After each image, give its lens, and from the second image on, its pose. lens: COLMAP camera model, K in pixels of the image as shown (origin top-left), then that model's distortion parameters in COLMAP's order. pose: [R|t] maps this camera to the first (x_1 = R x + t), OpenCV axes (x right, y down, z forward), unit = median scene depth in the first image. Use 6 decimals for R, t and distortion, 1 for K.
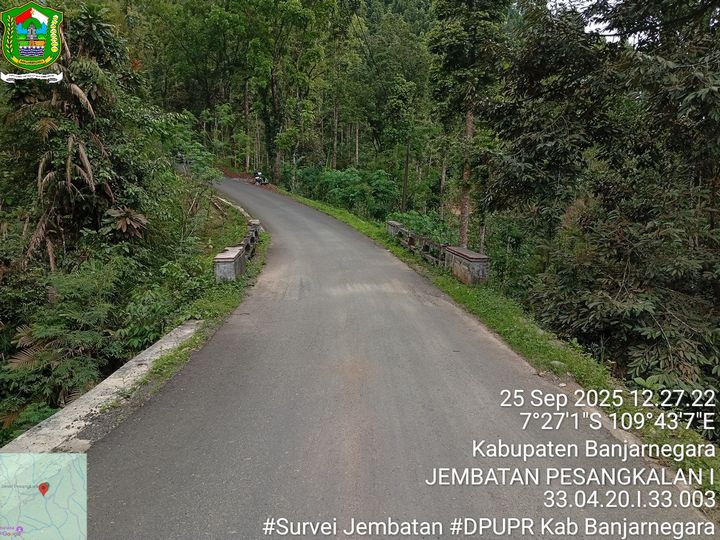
lens RADIAL K [[550.4, 0, 358.9], [0, 550.4, 271.5], [0, 0, 1]] dist [0.109858, -0.238452]
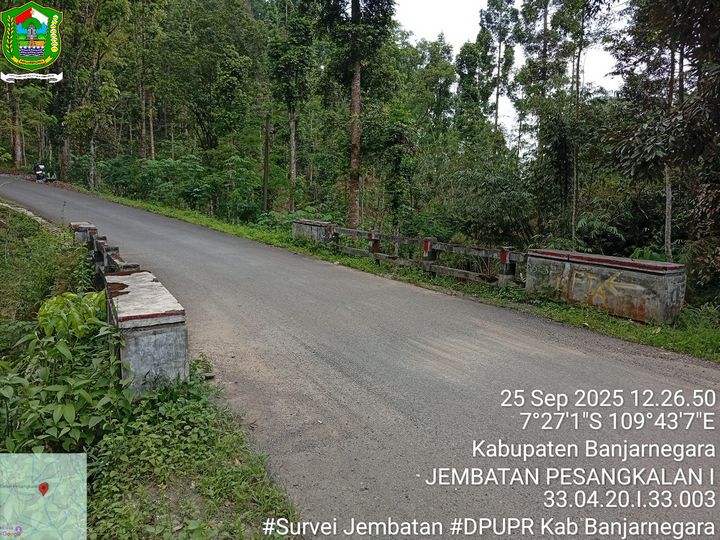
lens RADIAL K [[550.4, 0, 358.9], [0, 550.4, 271.5], [0, 0, 1]] dist [0.109858, -0.238452]
pose [[0.929634, -0.060737, 0.363445, -0.088633], [0.066356, 0.997792, -0.002981, -0.014255], [-0.362461, 0.026888, 0.931611, 0.237938]]
